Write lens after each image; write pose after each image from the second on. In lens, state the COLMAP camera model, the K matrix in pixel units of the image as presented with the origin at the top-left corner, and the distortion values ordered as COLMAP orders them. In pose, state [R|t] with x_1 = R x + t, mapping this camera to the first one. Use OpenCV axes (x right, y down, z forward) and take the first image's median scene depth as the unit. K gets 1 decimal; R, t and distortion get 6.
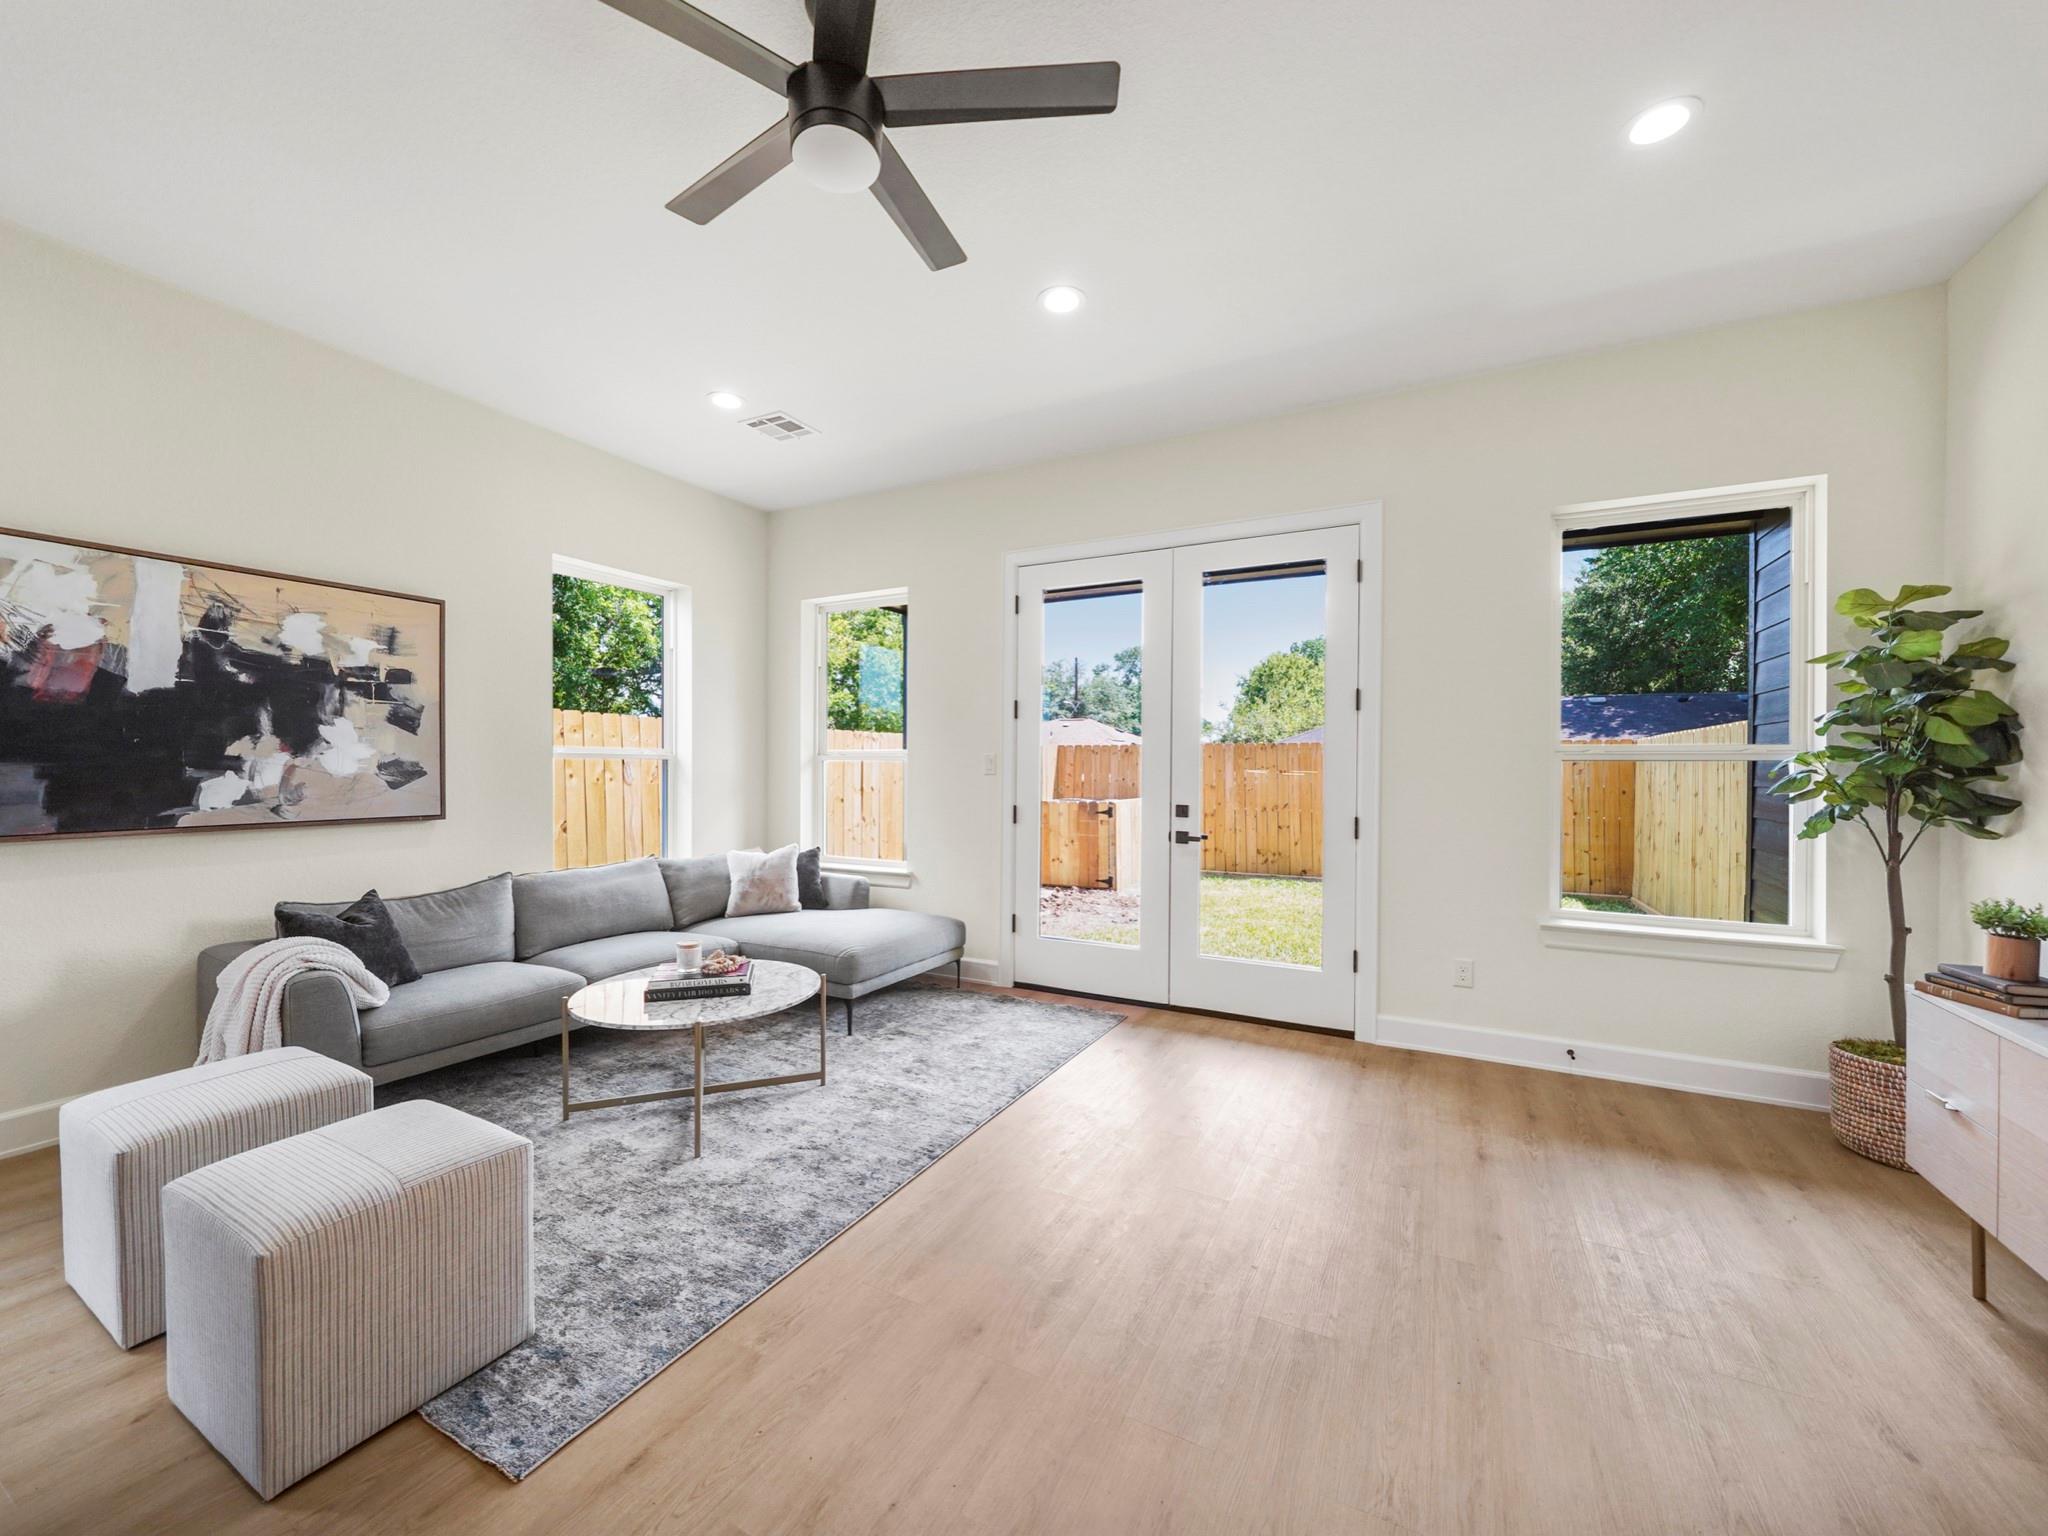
lens RADIAL K [[794.7, 0, 1022.1], [0, 794.7, 773.8], [0, 0, 1]] dist [-0.003394, -0.000465]
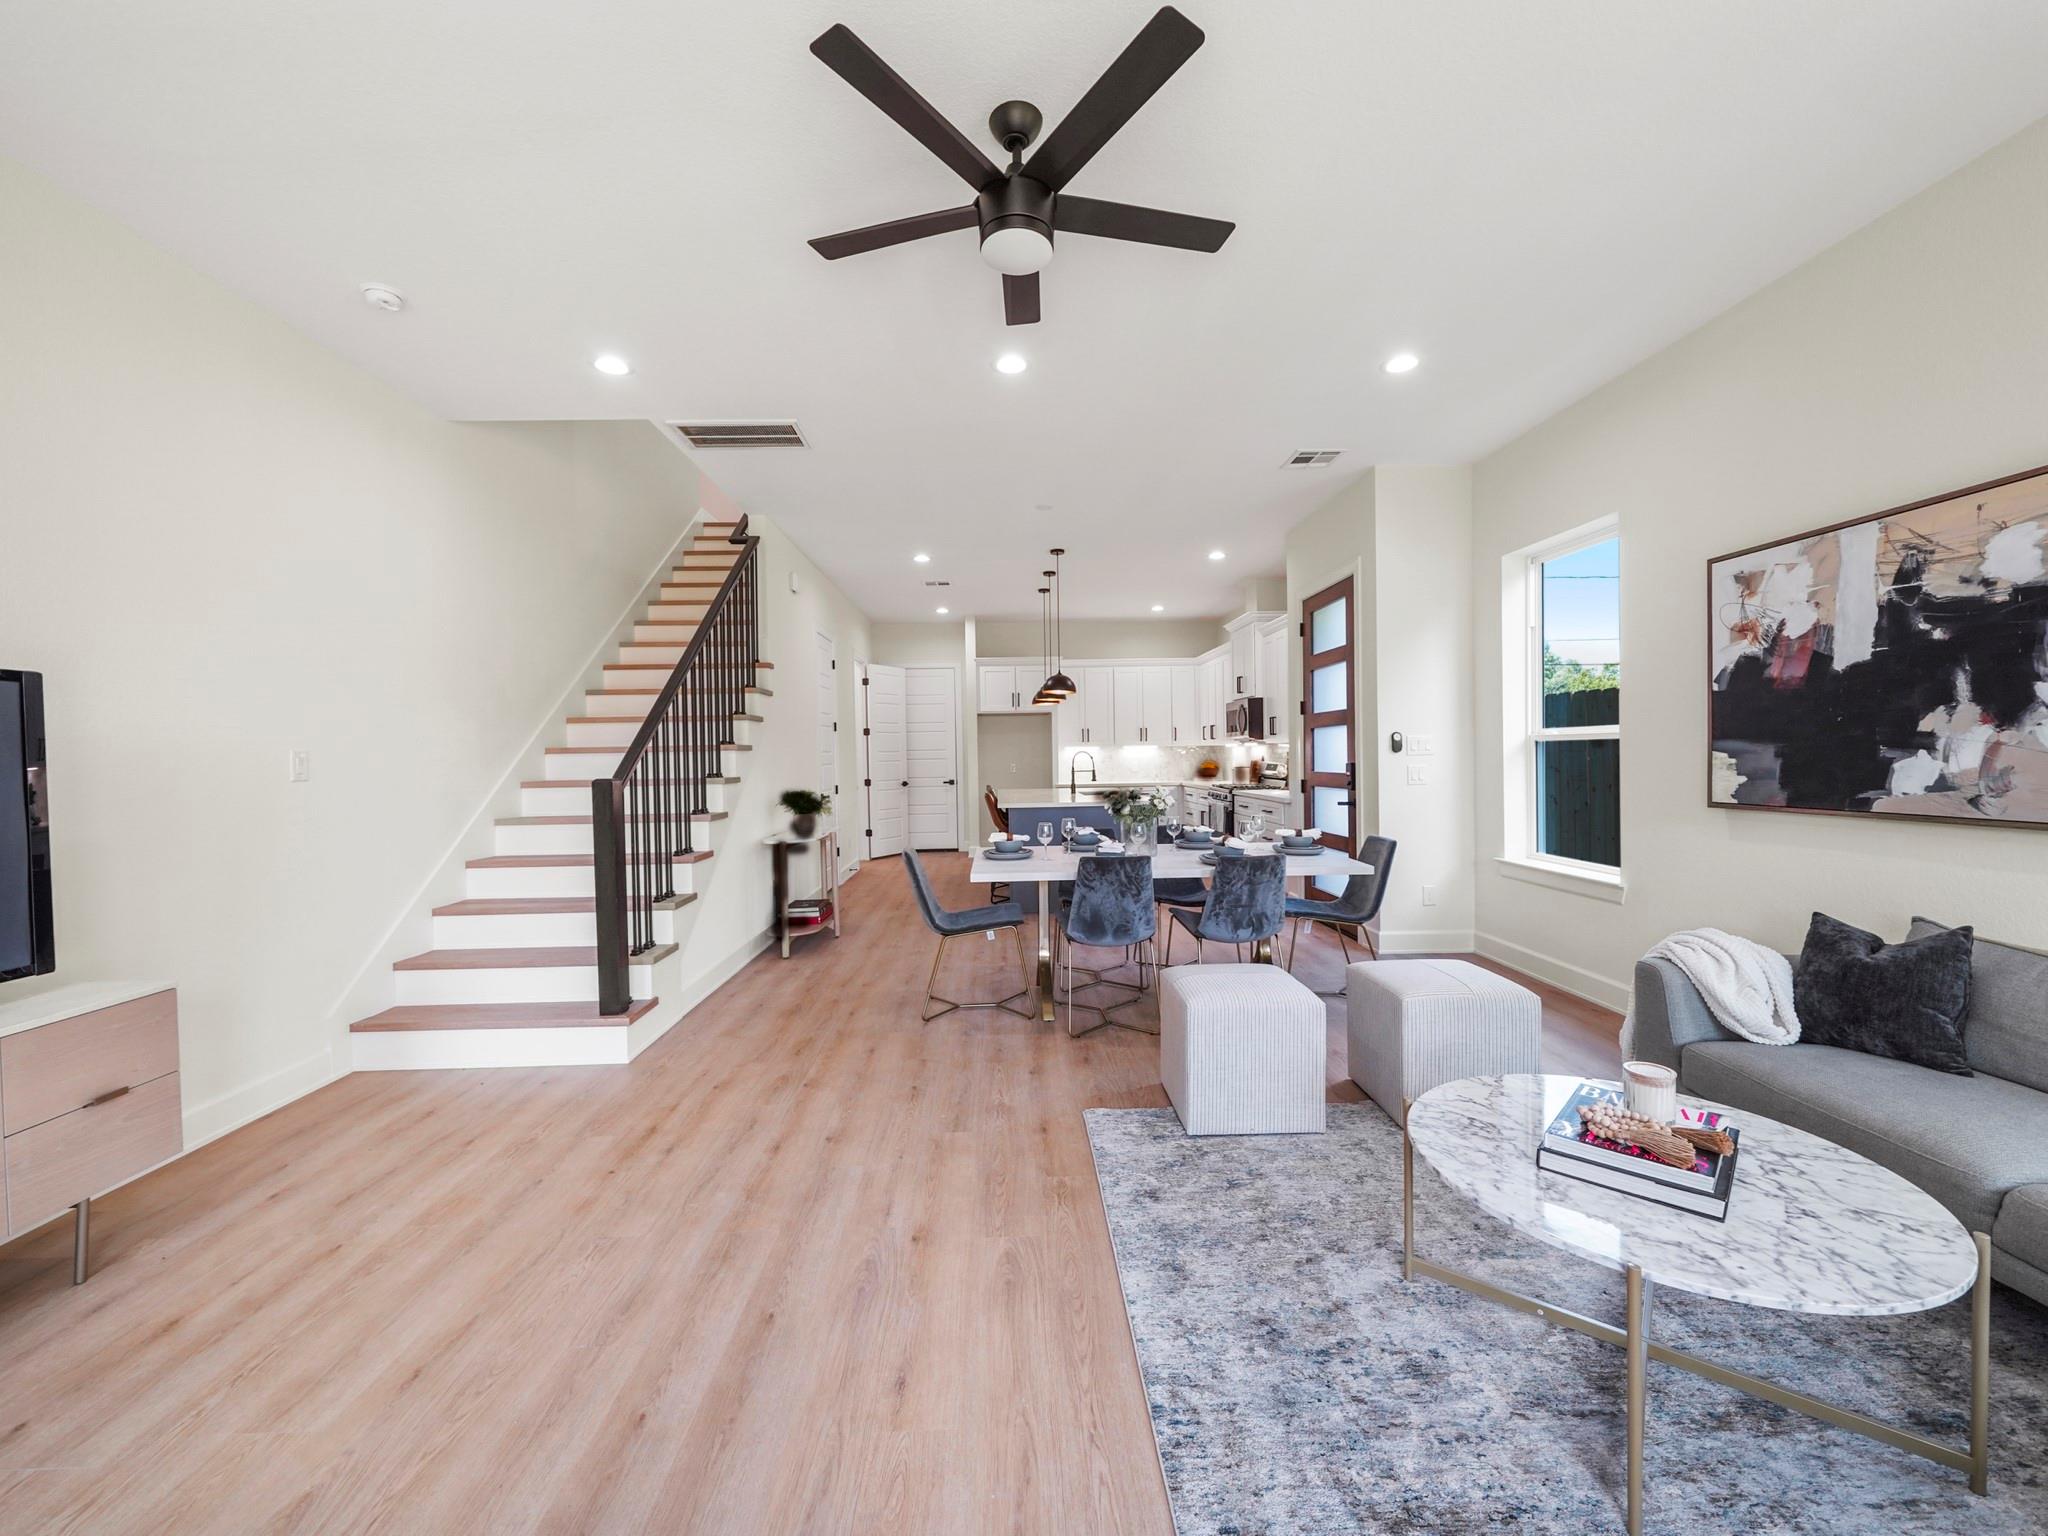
lens RADIAL K [[801.5, 0, 1028.1], [0, 801.5, 770.2], [0, 0, 1]] dist [-0.001808, -0.000272]
pose [[-0.868340, 0.022643, -0.495452, 0.230503], [0.011513, 0.999608, 0.025507, -0.014903], [0.495836, 0.016445, -0.868261, 1.294797]]
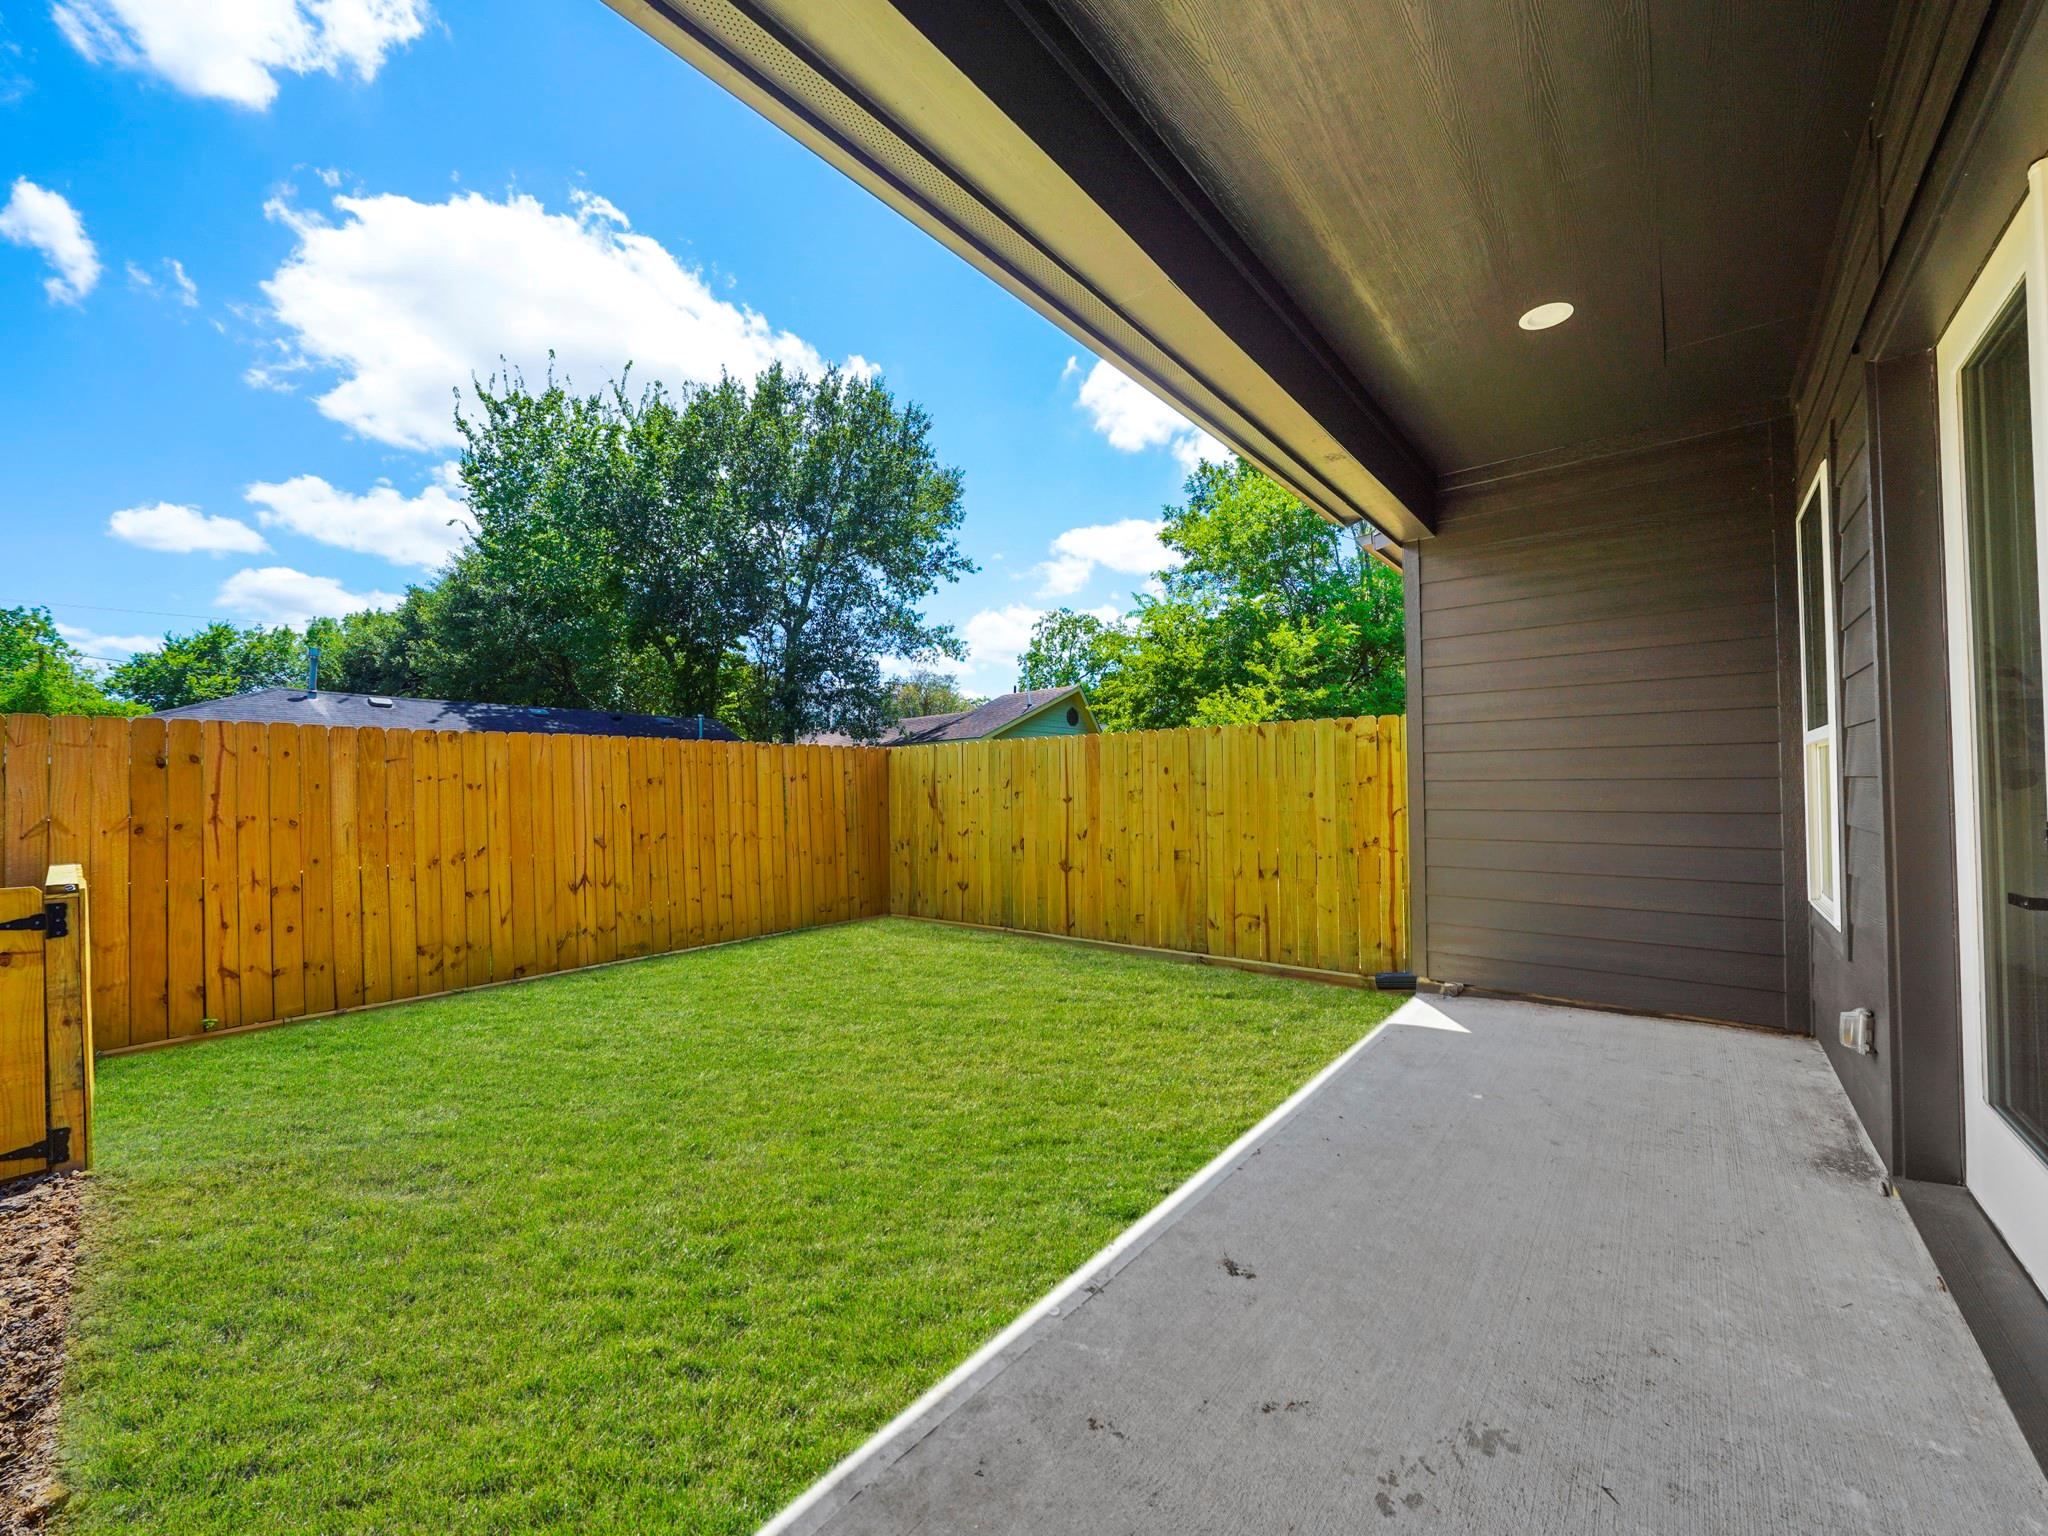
lens RADIAL K [[801.5, 0, 1028.1], [0, 801.5, 770.2], [0, 0, 1]] dist [-0.001808, -0.000272]
pose [[0.193240, 0.012335, 0.981074, -0.065586], [0.026057, 0.999504, -0.017699, 0.003419], [-0.980806, 0.028984, 0.192822, 0.307150]]
